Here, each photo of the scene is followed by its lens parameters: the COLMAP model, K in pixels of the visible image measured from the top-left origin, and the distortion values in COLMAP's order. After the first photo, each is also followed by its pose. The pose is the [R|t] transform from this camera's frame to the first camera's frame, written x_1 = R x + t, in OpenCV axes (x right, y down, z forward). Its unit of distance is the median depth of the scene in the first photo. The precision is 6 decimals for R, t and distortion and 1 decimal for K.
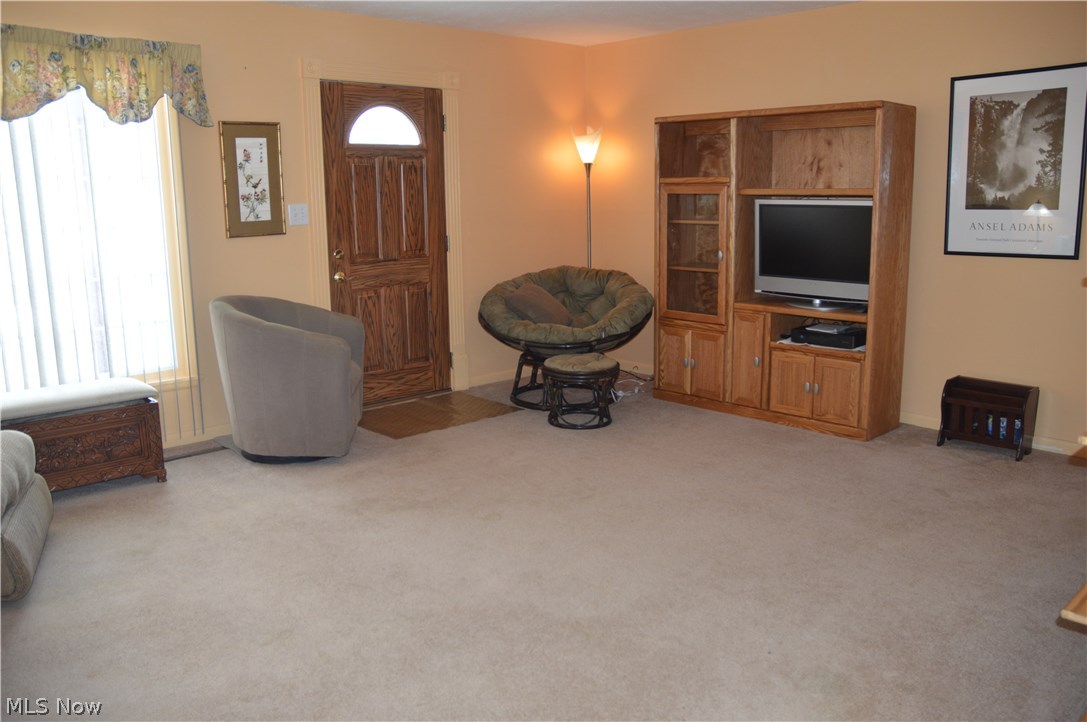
lens RADIAL K [[846.8, 0, 548.3], [0, 846.8, 367.3], [0, 0, 1]] dist [-0.164868, 0.119050]
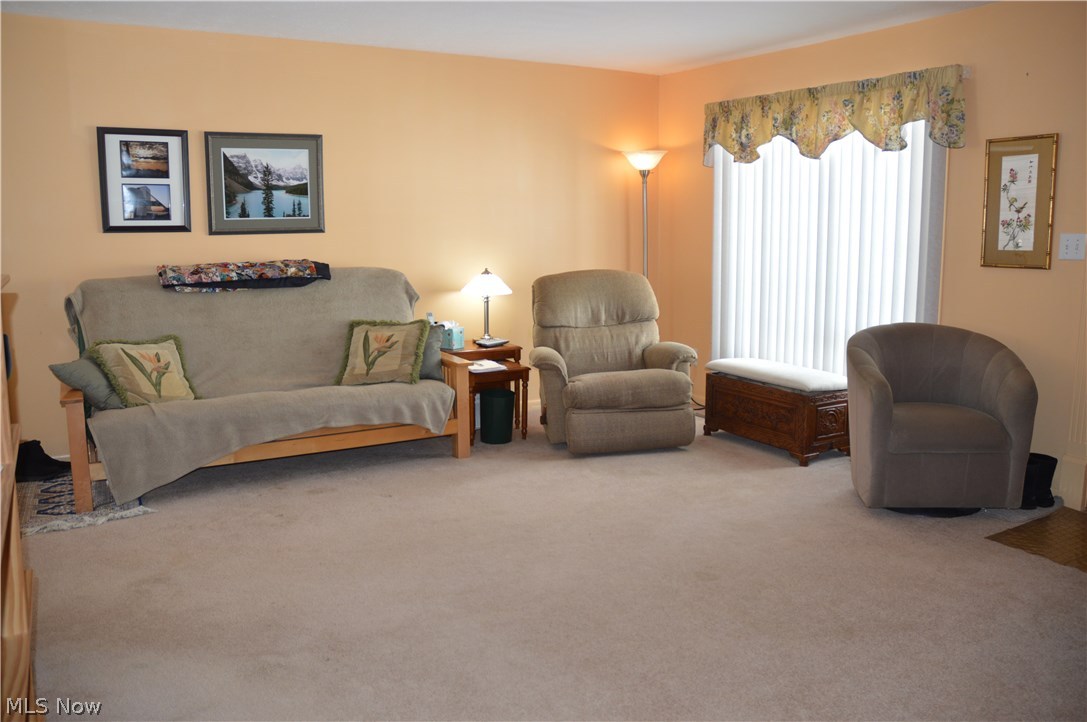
lens RADIAL K [[846.8, 0, 545.7], [0, 846.8, 355.8], [0, 0, 1]] dist [-0.164868, 0.119050]
pose [[-0.234959, 0.163956, -0.958078, 0.608974], [-0.183709, 0.960416, 0.209409, -0.161240], [0.954487, 0.225210, -0.195539, 0.734027]]
